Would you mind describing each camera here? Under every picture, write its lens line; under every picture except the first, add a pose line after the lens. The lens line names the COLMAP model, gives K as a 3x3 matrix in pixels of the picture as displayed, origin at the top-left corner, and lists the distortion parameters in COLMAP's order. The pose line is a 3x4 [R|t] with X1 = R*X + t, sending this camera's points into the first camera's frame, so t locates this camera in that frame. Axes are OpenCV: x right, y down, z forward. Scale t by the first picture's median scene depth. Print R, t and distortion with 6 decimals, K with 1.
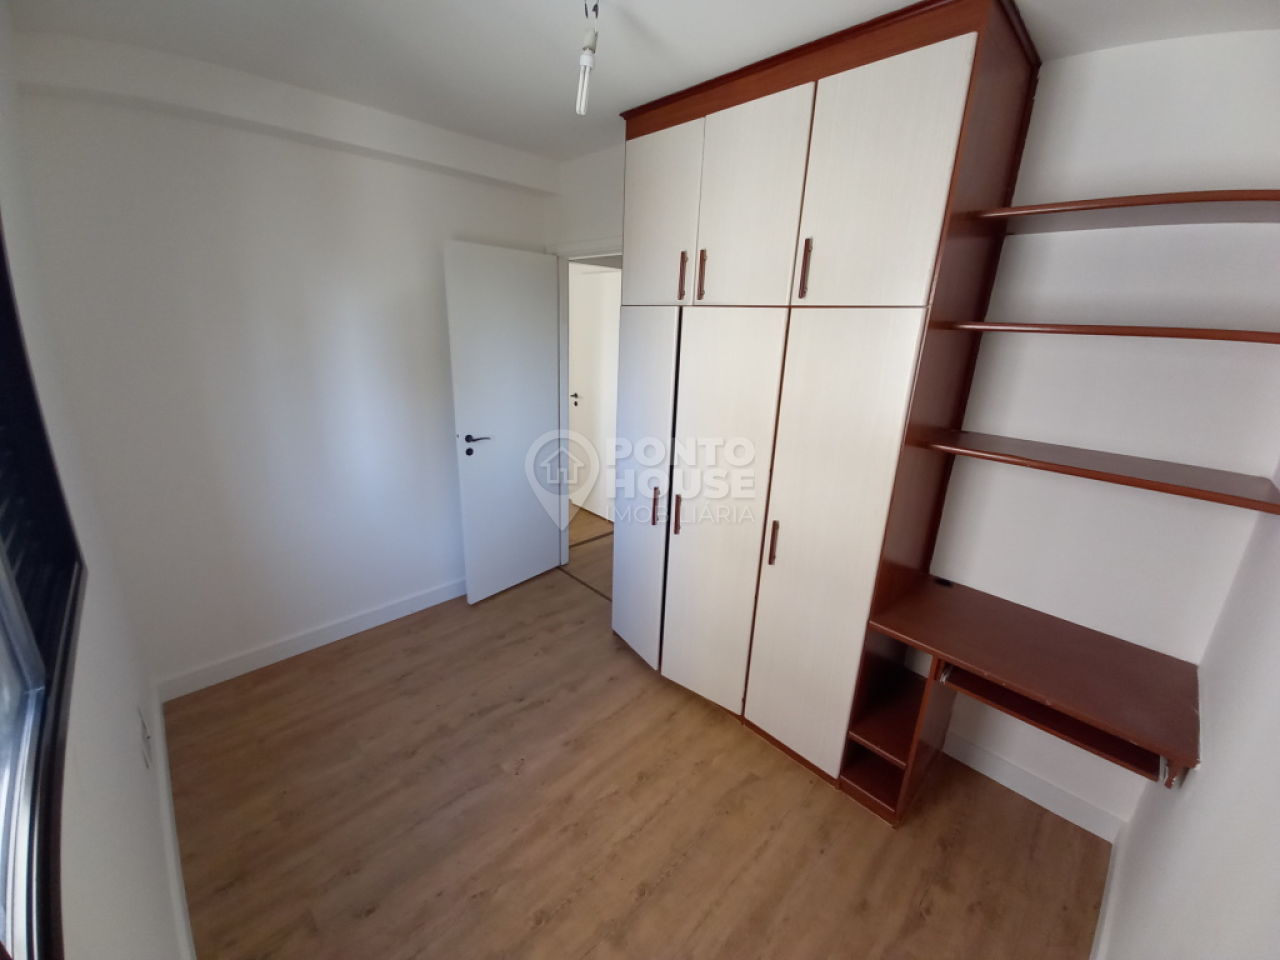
lens RADIAL K [[503.4, 0, 616.0], [0, 503.4, 461.8], [0, 0, 1]] dist [-0.000519, -0.004947]
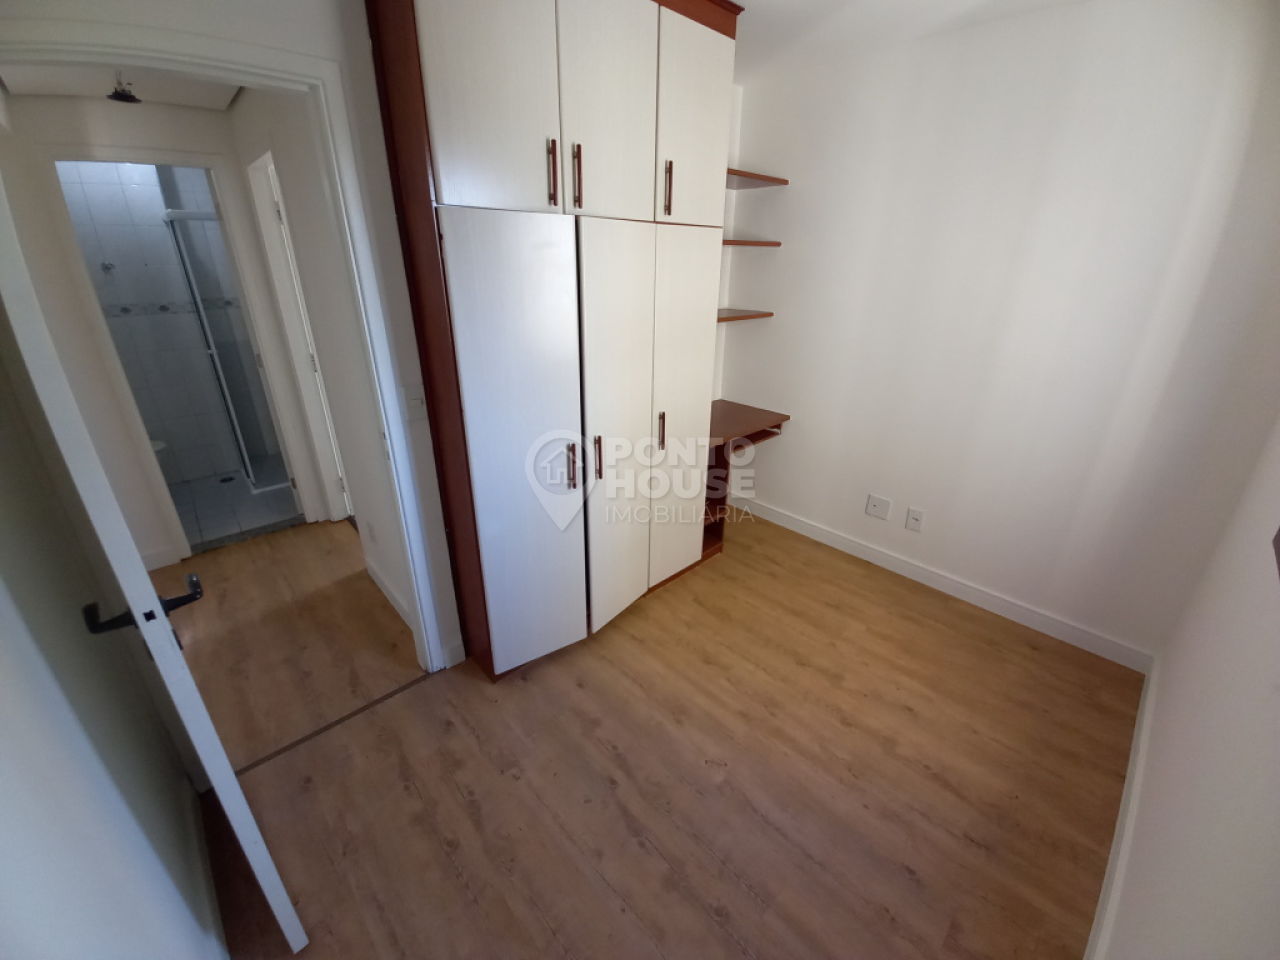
lens RADIAL K [[503.4, 0, 649.1], [0, 503.4, 468.0], [0, 0, 1]] dist [-0.000519, -0.004947]
pose [[-0.019767, -0.410556, 0.911621, -0.841309], [0.264088, 0.877272, 0.400813, -0.259381], [-0.964296, 0.248671, 0.091082, 0.964897]]
